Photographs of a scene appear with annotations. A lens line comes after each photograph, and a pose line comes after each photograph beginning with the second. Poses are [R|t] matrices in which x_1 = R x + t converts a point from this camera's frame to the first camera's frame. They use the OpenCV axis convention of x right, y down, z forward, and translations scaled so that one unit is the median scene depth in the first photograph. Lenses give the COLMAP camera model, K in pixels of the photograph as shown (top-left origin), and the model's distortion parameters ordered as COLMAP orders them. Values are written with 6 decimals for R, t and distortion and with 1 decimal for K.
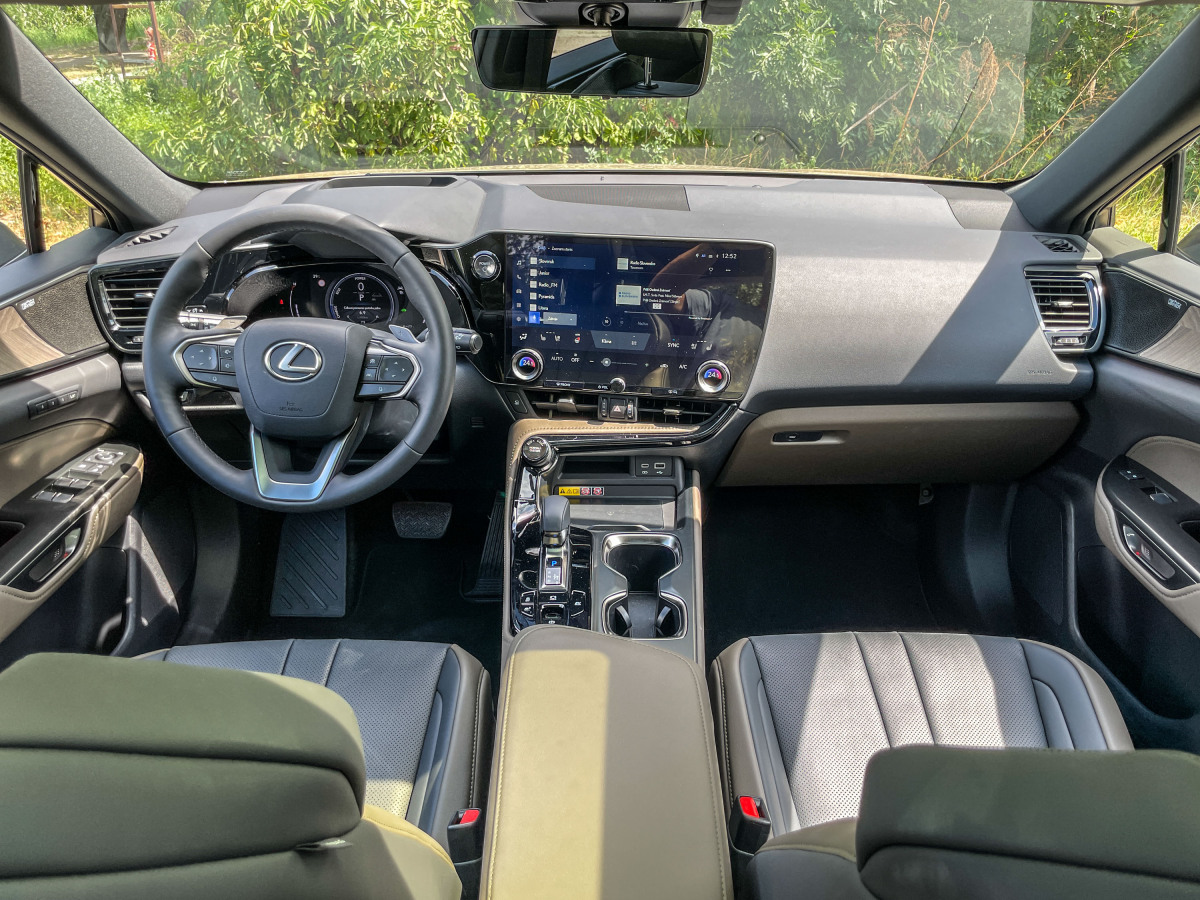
lens RADIAL K [[912.3, 0, 601.2], [0, 912.3, 436.3], [0, 0, 1]] dist [0.069653, -0.106223]
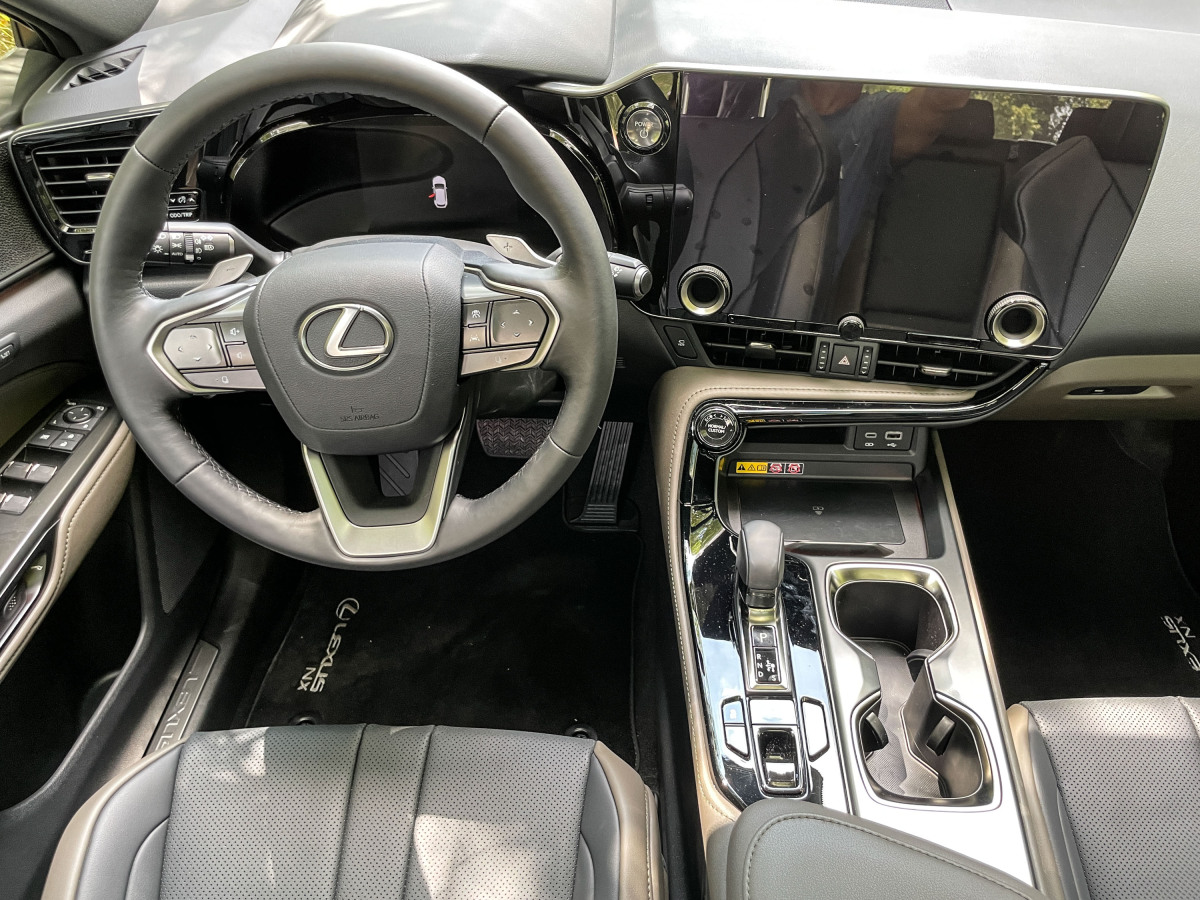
lens RADIAL K [[927.3, 0, 603.9], [0, 927.3, 433.0], [0, 0, 1]] dist [0.049451, -0.116932]
pose [[0.999177, 0.016557, -0.037034, -0.128315], [-0.006476, 0.966315, 0.257279, -0.151161], [0.040046, -0.256827, 0.965627, 0.364342]]
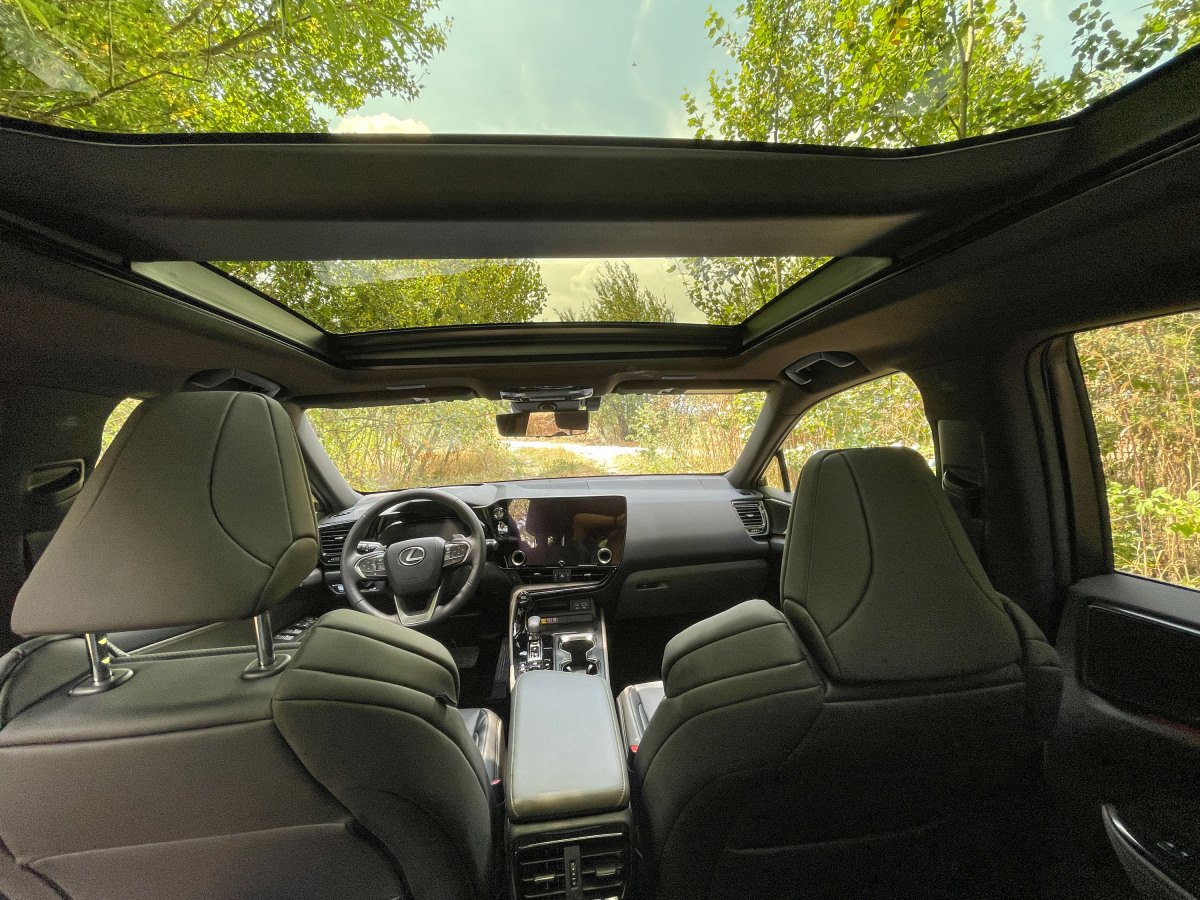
lens RADIAL K [[484.8, 0, 600.0], [0, 484.8, 450.0], [0, 0, 1]] dist [-0.006132, 0.000183]
pose [[0.993041, -0.046399, 0.108245, -0.003070], [0.083743, 0.924450, -0.371995, 0.128976], [-0.082807, 0.378471, 0.921902, -0.165988]]
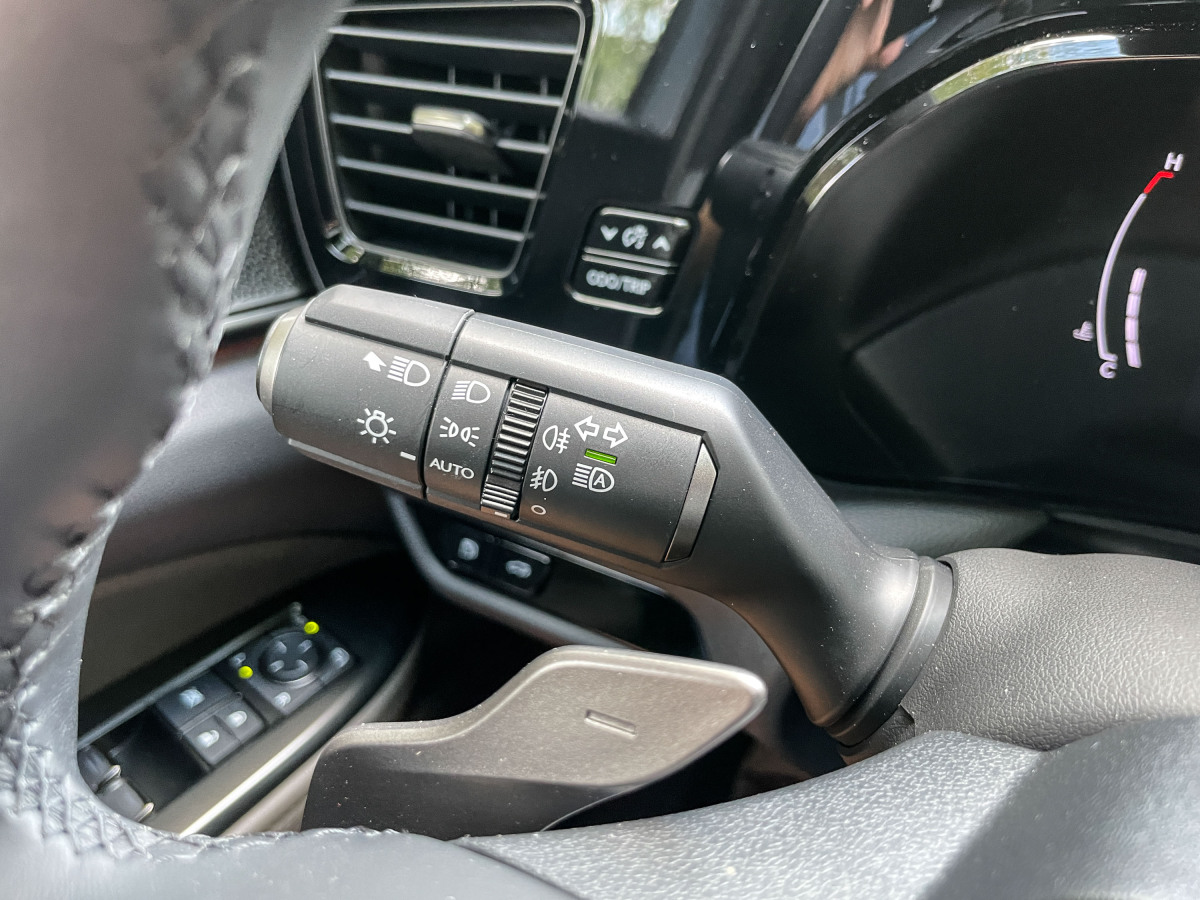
lens RADIAL K [[912.3, 0, 601.2], [0, 912.3, 436.3], [0, 0, 1]] dist [0.069653, -0.106223]
pose [[0.800828, 0.309880, -0.512493, -0.342273], [-0.208911, 0.946522, 0.245870, -0.145715], [0.561277, -0.089834, 0.822738, 0.858186]]
